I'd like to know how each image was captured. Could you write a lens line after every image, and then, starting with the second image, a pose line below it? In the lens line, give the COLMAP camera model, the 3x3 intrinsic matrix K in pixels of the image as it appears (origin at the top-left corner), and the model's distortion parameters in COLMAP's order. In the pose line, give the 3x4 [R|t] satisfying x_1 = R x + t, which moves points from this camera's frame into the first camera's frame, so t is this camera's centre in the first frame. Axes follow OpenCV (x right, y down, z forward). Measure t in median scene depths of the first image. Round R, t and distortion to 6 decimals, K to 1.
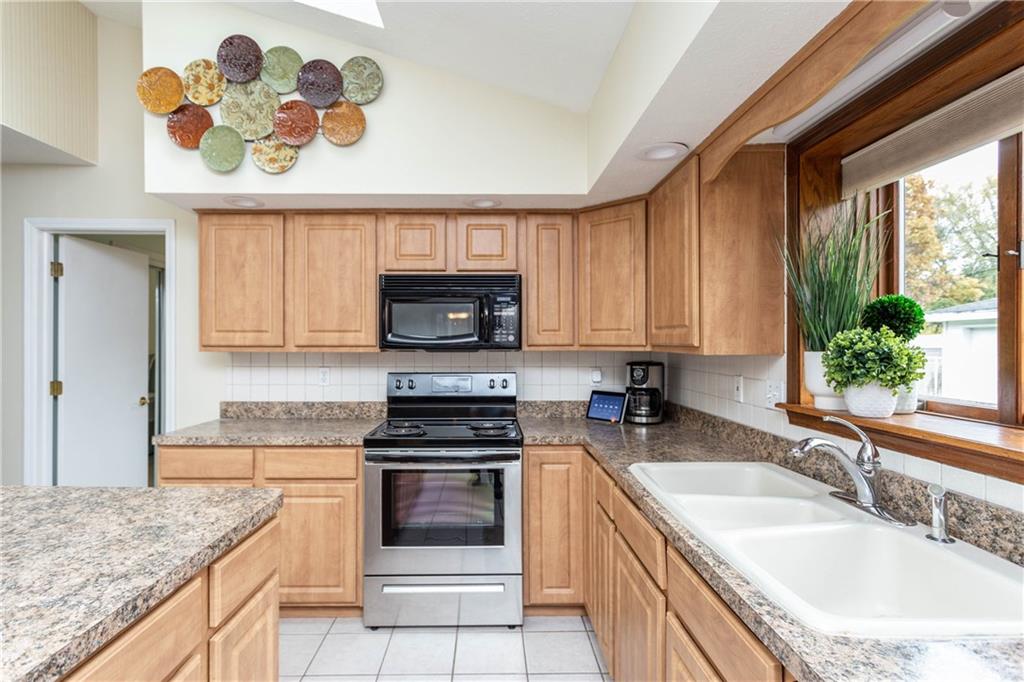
lens RADIAL K [[512.3, 0, 491.7], [0, 512.3, 343.2], [0, 0, 1]] dist [0.002005, 0.003030]
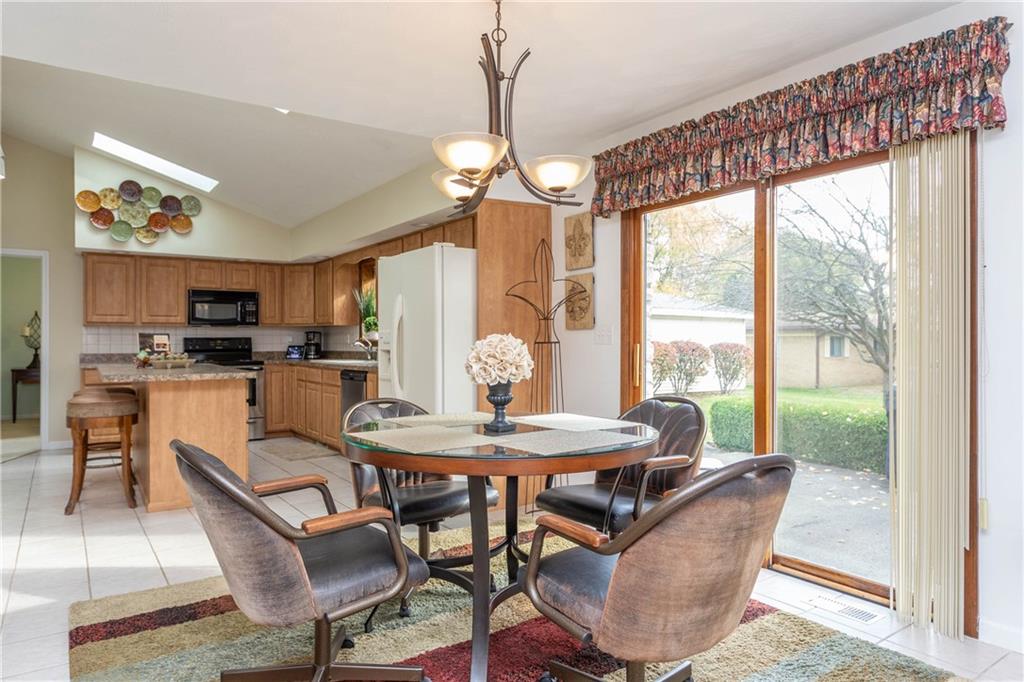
lens RADIAL K [[607.8, 0, 503.3], [0, 607.8, 339.0], [0, 0, 1]] dist [-0.015897, -0.000149]
pose [[0.814548, -0.003267, 0.580086, -0.629099], [0.005849, 0.999980, -0.002581, 0.087524], [-0.580066, 0.005495, 0.814551, -1.839596]]
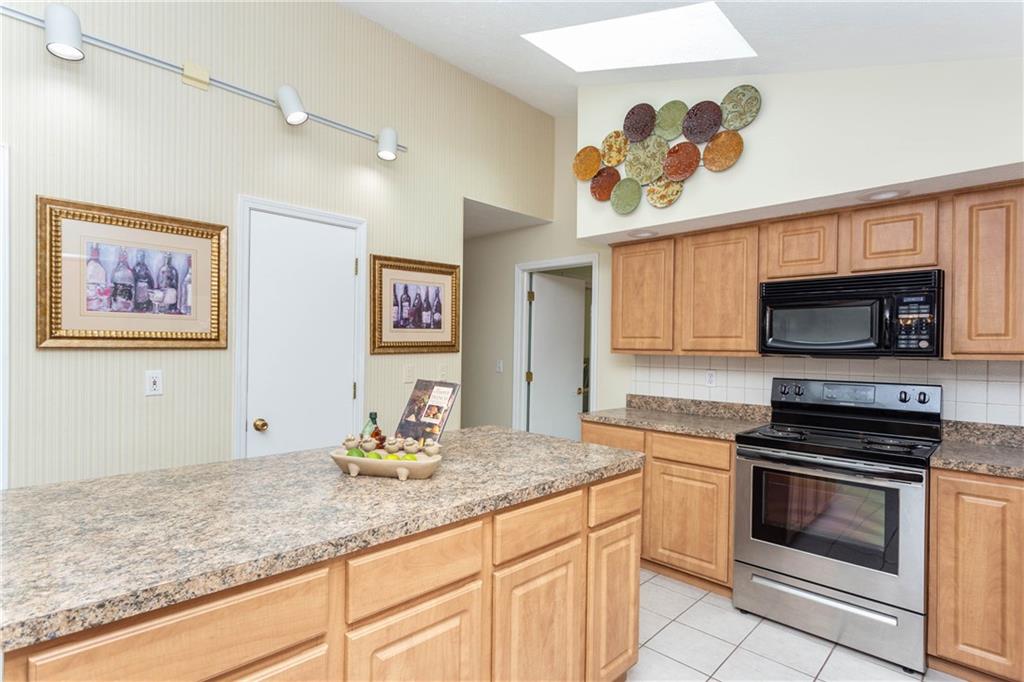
lens RADIAL K [[512.3, 0, 491.3], [0, 512.3, 349.0], [0, 0, 1]] dist [0.002005, 0.003030]
pose [[0.699918, 0.012050, -0.714121, 0.150999], [-0.016943, 0.999856, 0.000266, 0.010802], [0.714022, 0.011913, 0.700022, -0.130377]]
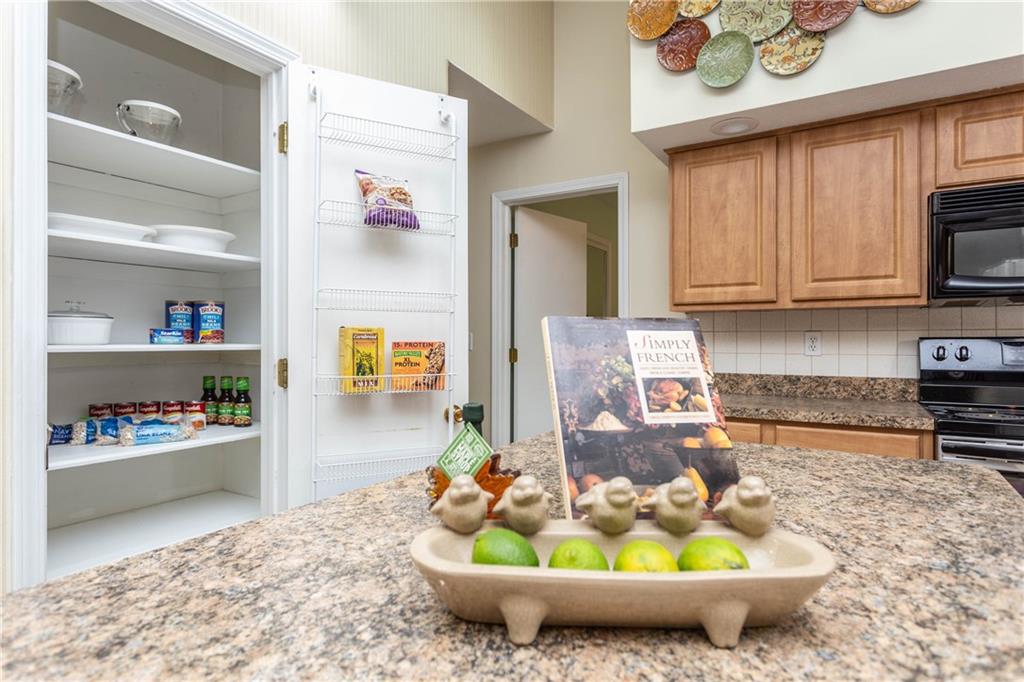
lens RADIAL K [[563.7, 0, 505.0], [0, 563.7, 335.3], [0, 0, 1]] dist [0.014397, -0.000019]
pose [[0.851696, -0.007551, -0.523982, -0.317901], [0.001281, 0.999923, -0.012328, 0.072408], [0.524035, 0.009828, 0.851640, 0.029427]]
